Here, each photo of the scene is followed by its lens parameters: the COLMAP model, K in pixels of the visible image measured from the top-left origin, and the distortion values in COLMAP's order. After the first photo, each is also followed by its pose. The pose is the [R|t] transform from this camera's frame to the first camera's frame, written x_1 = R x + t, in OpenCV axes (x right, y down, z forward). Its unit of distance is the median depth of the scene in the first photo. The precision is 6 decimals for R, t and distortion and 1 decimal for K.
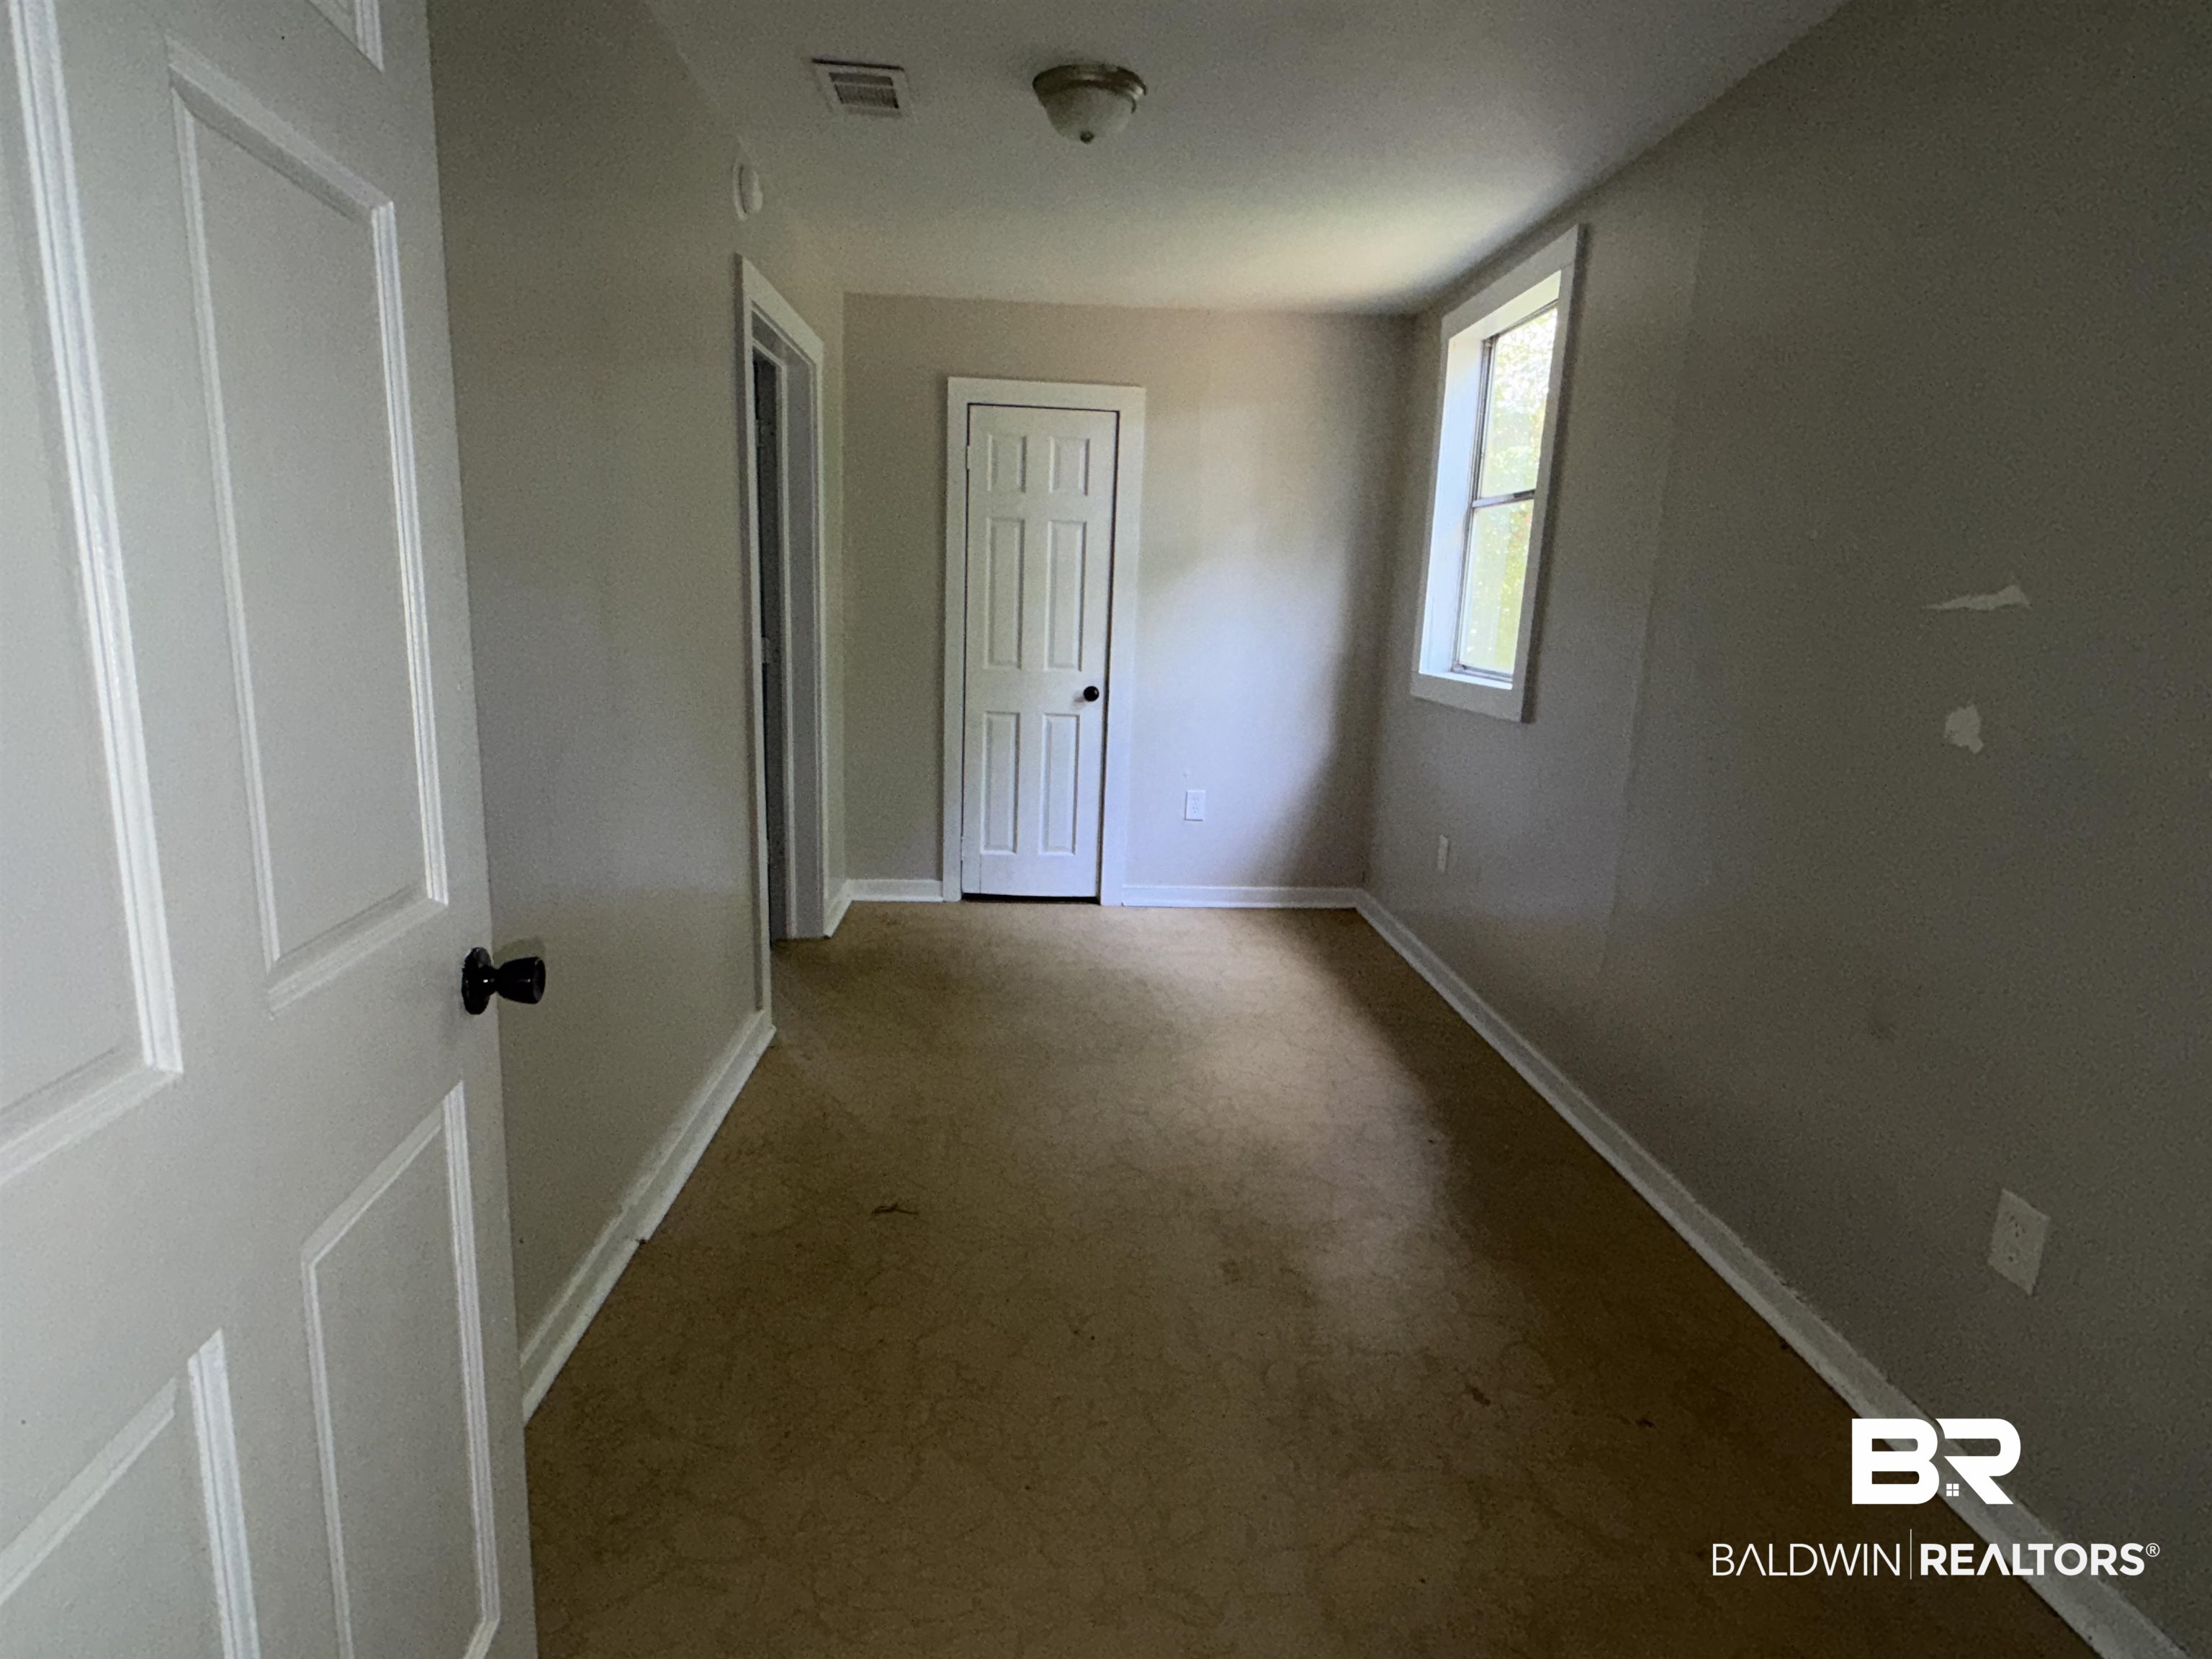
lens RADIAL K [[1154.8, 0, 1106.0], [0, 1154.8, 829.5], [0, 0, 1]] dist [-0.000384, -0.000146]
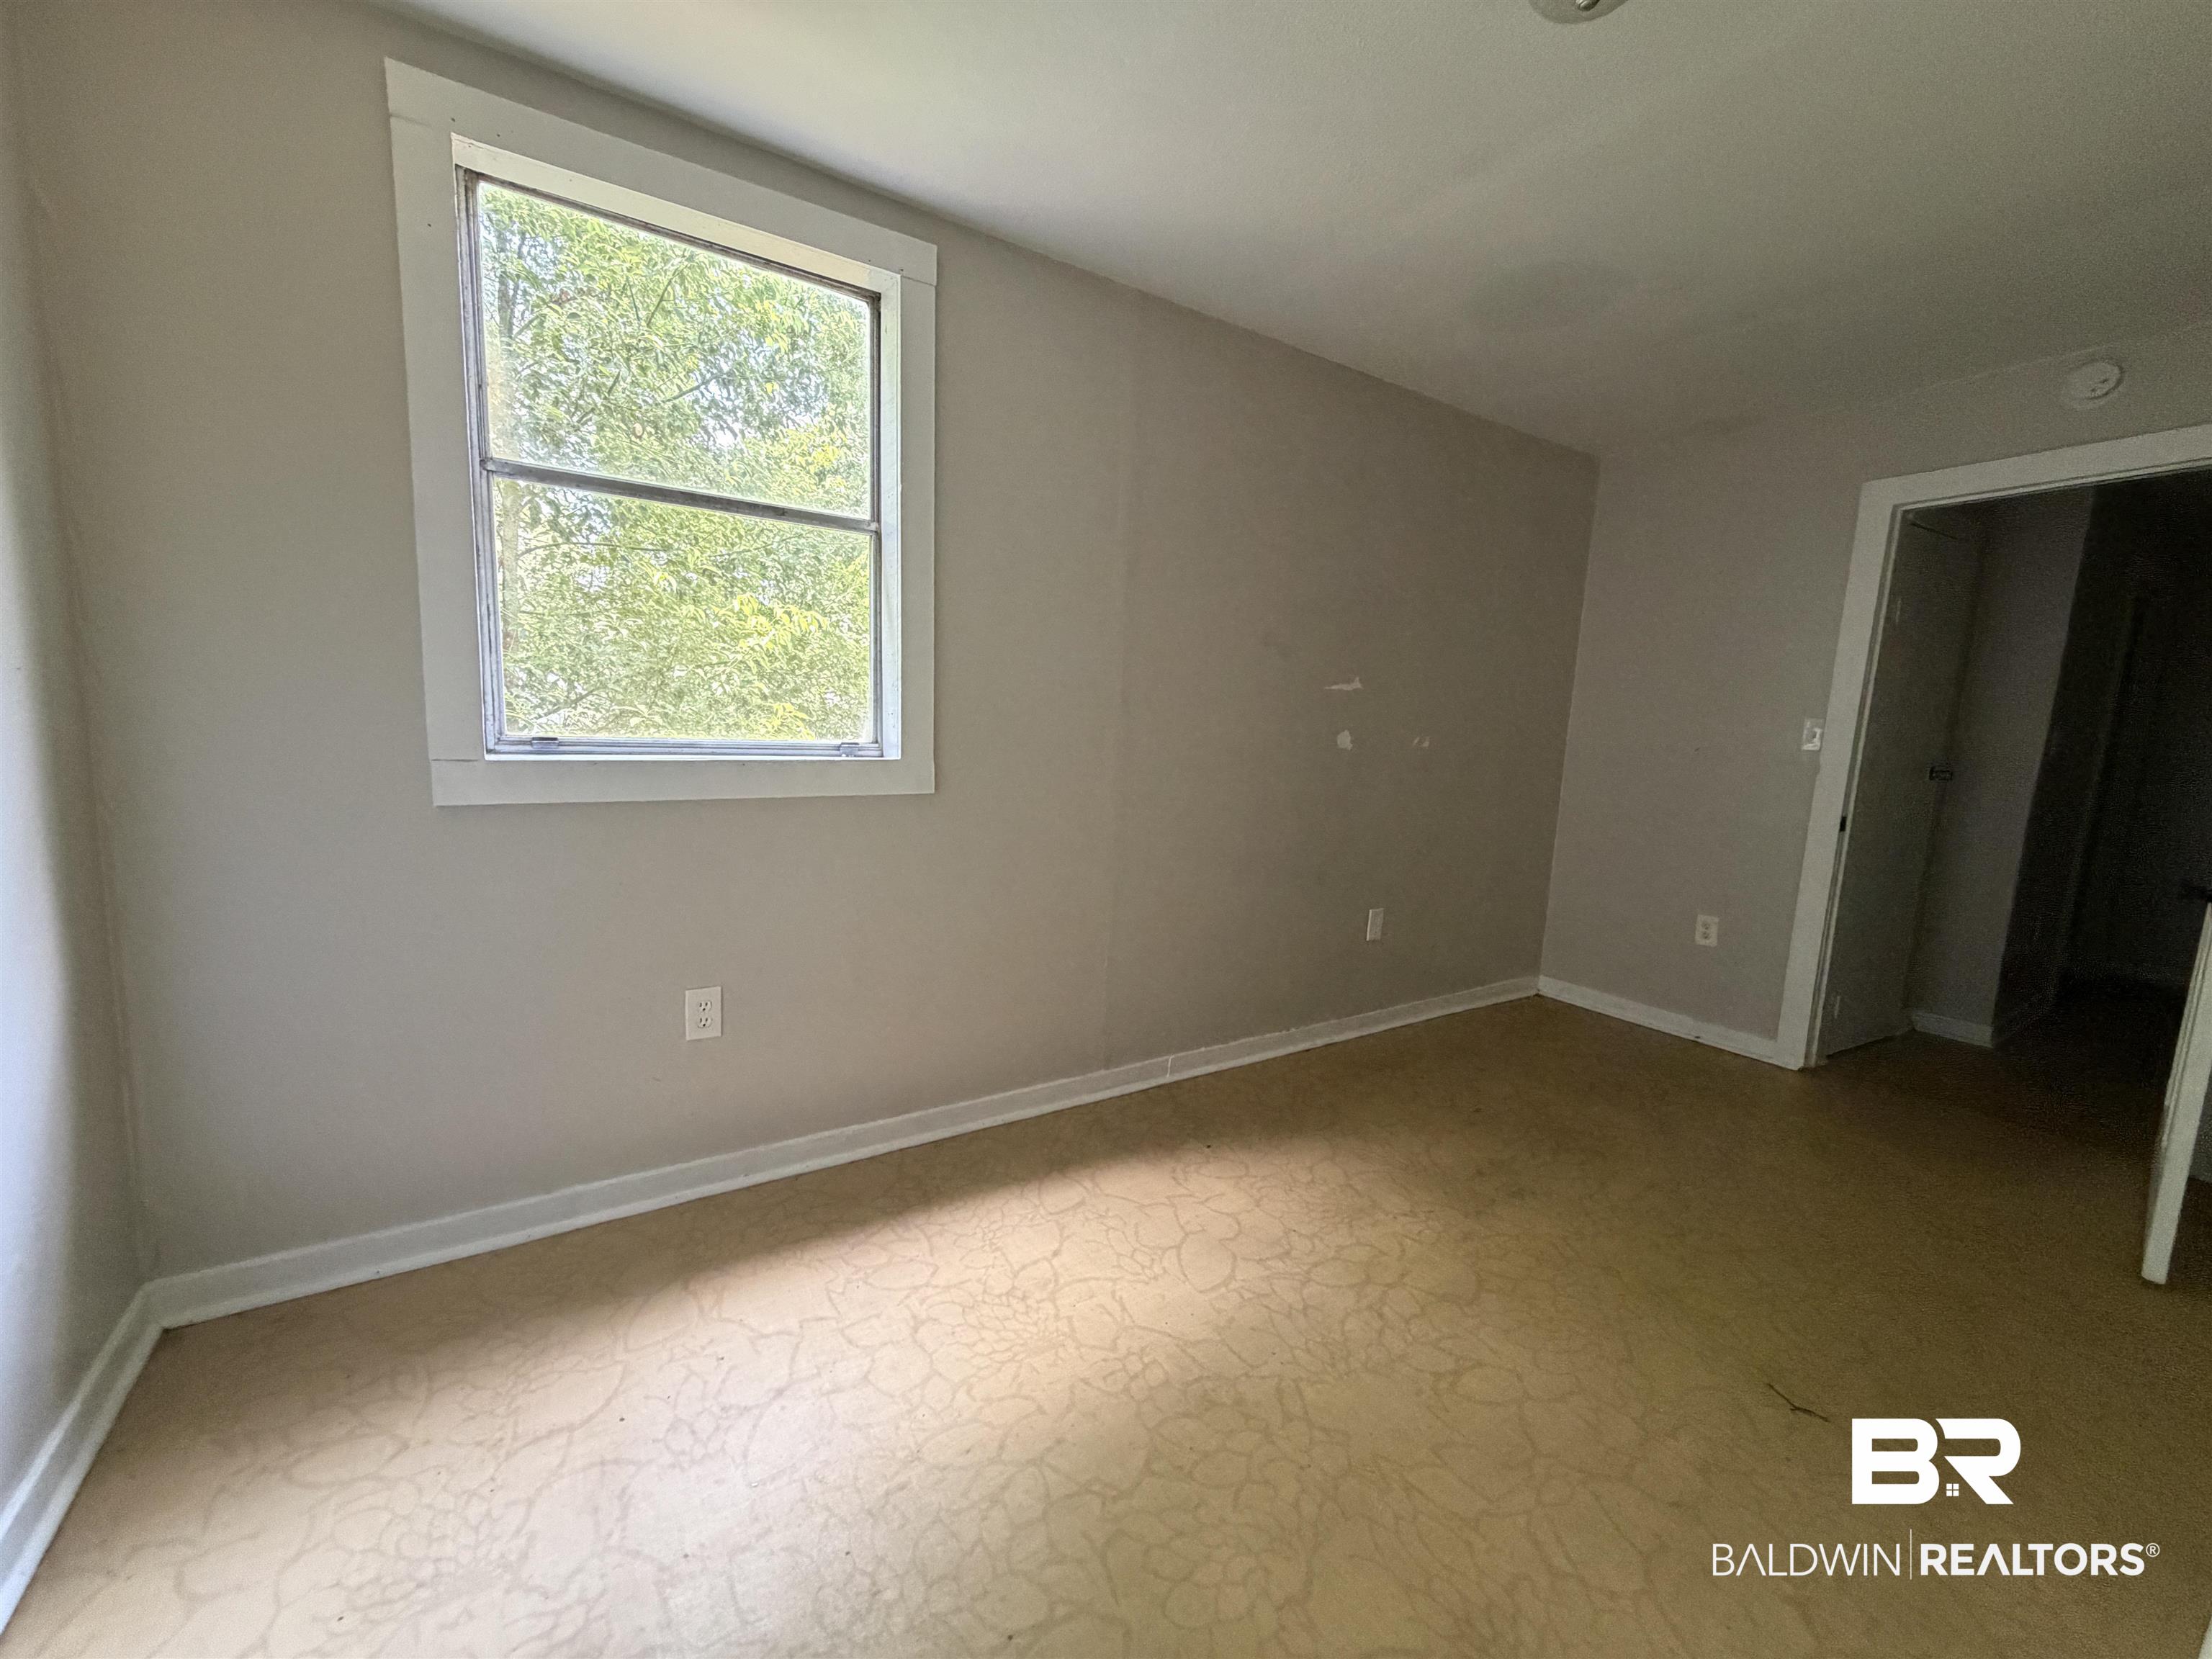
lens RADIAL K [[886.7, 0, 1106.0], [0, 886.7, 829.5], [0, 0, 1]] dist [-0.000436, -0.000018]
pose [[-0.506373, -0.184102, 0.842433, -0.295874], [0.103181, 0.956989, 0.271157, -0.234704], [-0.856120, 0.224229, -0.465597, 1.188935]]
